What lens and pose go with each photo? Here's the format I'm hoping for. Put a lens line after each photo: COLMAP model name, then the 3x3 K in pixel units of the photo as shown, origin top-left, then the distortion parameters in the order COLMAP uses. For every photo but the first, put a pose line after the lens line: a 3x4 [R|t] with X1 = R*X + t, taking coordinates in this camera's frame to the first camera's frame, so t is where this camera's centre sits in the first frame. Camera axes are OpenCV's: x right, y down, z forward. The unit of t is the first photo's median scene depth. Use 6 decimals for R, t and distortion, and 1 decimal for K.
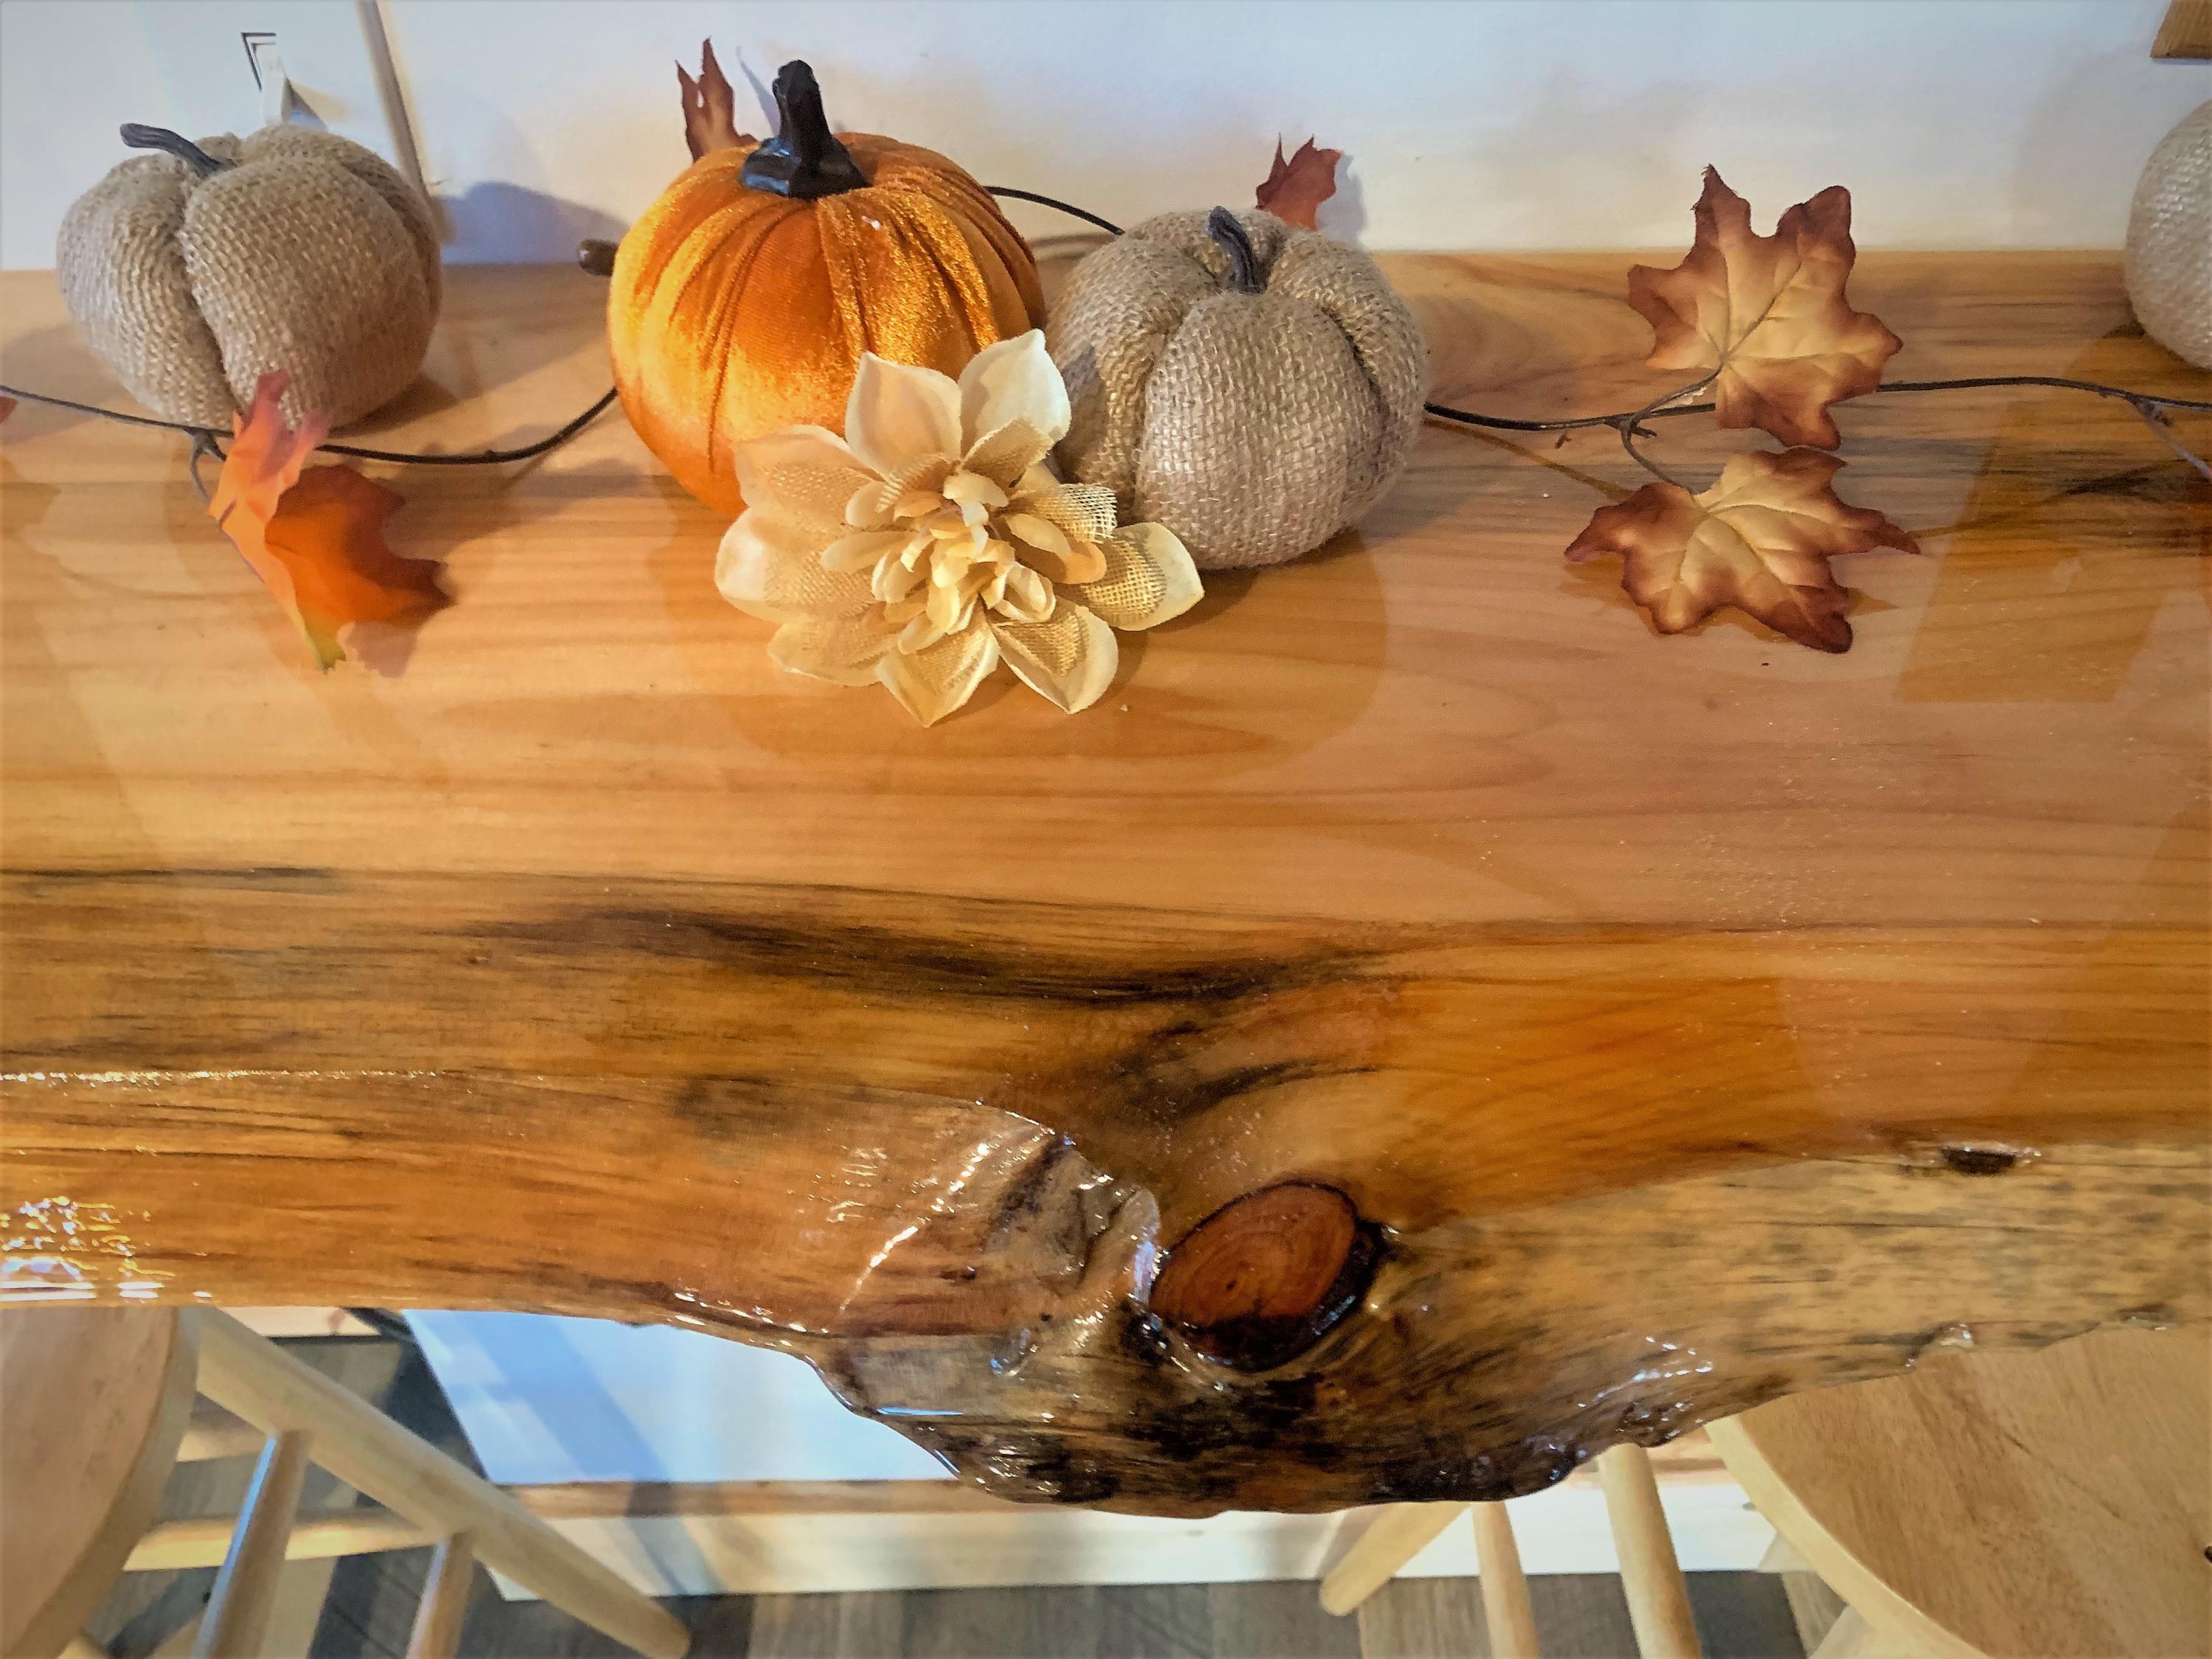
lens RADIAL K [[1682.7, 0, 1106.0], [0, 1682.7, 829.5], [0, 0, 1]] dist [-0.007330, -0.003334]
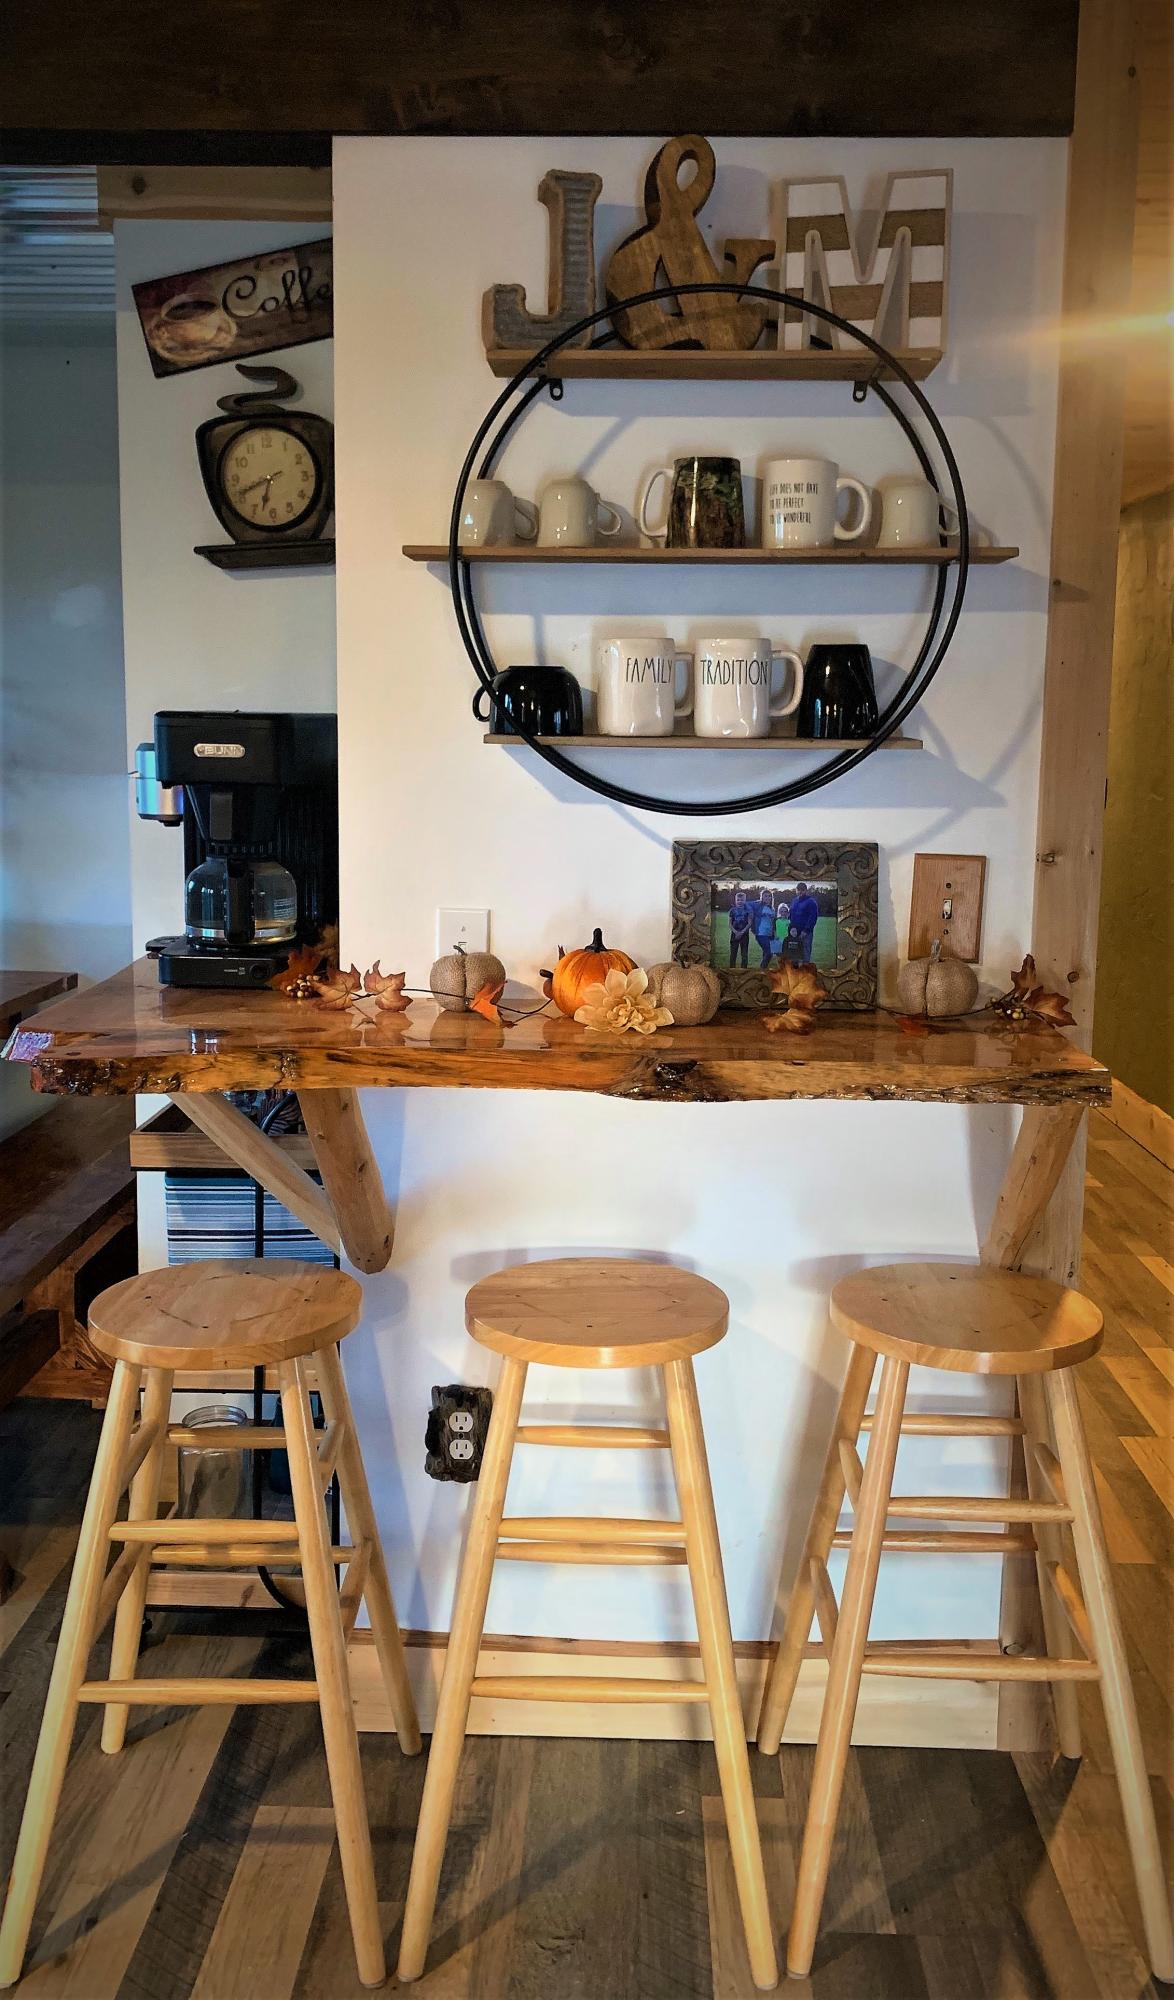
lens RADIAL K [[1770.0, 0, 587.0], [0, 1770.0, 1000.0], [0, 0, 1]] dist [0.000338, 0.000104]
pose [[0.998365, 0.017266, -0.054490, 0.086135], [-0.045069, 0.824109, -0.564635, 2.834895], [0.035156, 0.566168, 0.823540, -3.415186]]
